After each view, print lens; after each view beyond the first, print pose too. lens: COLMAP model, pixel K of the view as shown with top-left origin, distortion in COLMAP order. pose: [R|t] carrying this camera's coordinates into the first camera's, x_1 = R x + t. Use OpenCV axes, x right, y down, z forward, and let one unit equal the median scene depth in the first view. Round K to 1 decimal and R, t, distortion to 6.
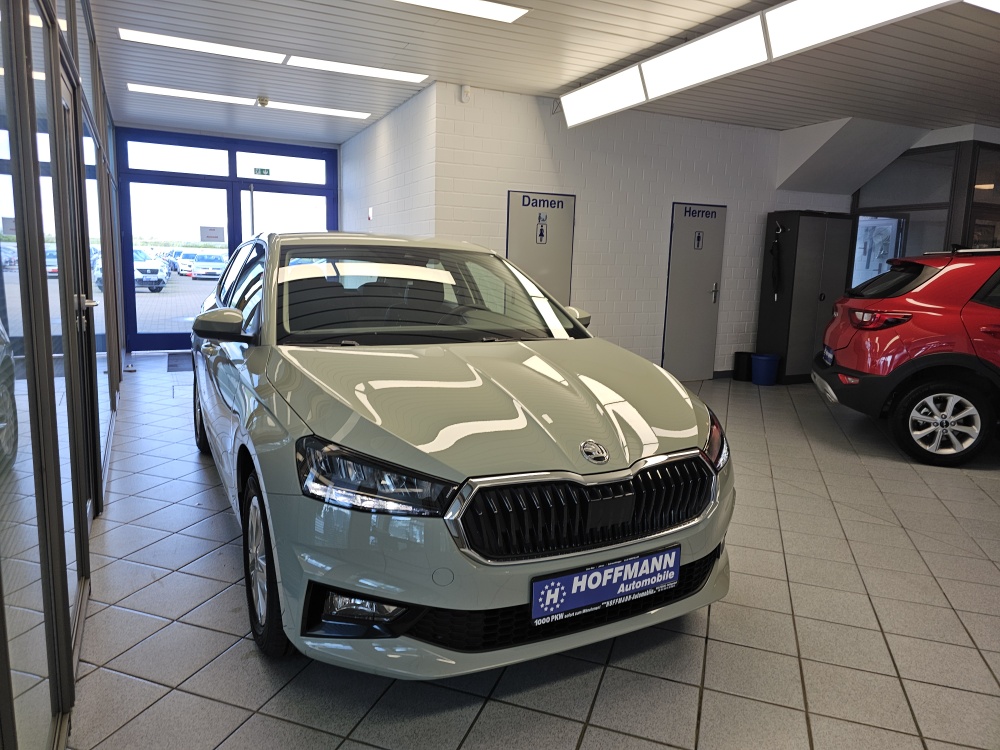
lens RADIAL K [[658.9, 0, 500.8], [0, 658.9, 368.5], [0, 0, 1]] dist [0.072239, -0.080735]
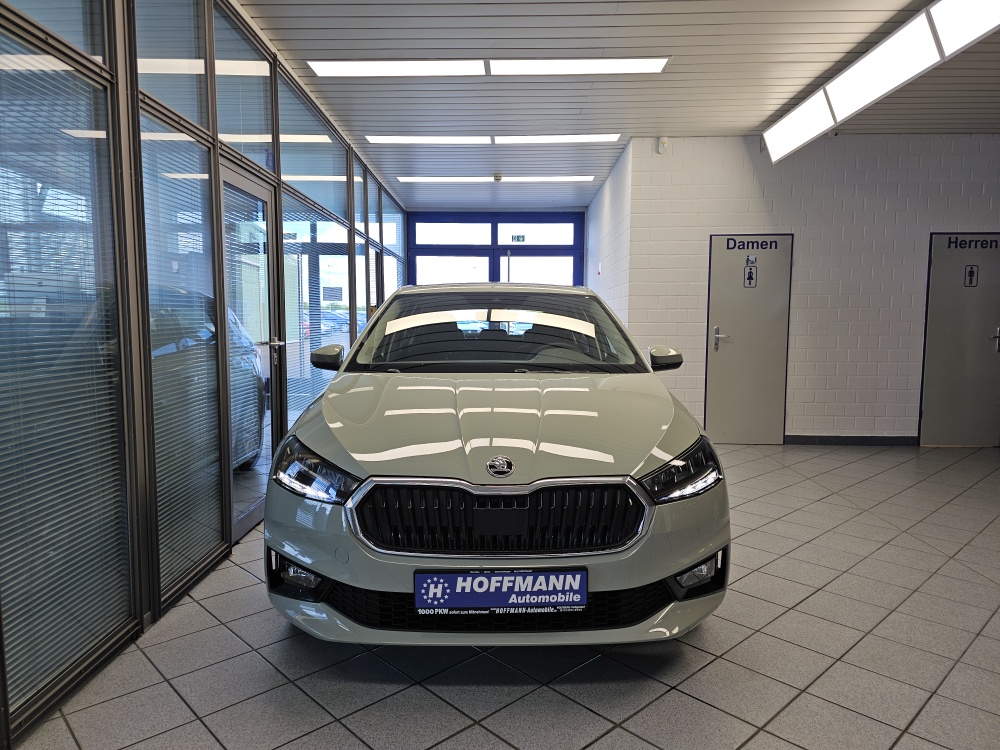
lens RADIAL K [[672.0, 0, 512.0], [0, 672.0, 384.1], [0, 0, 1]] dist [0.030568, -0.034022]
pose [[0.891311, 0.016663, -0.453085, 0.627025], [-0.047021, 0.997333, -0.055820, 0.051449], [0.450947, 0.071057, 0.889718, 0.031860]]
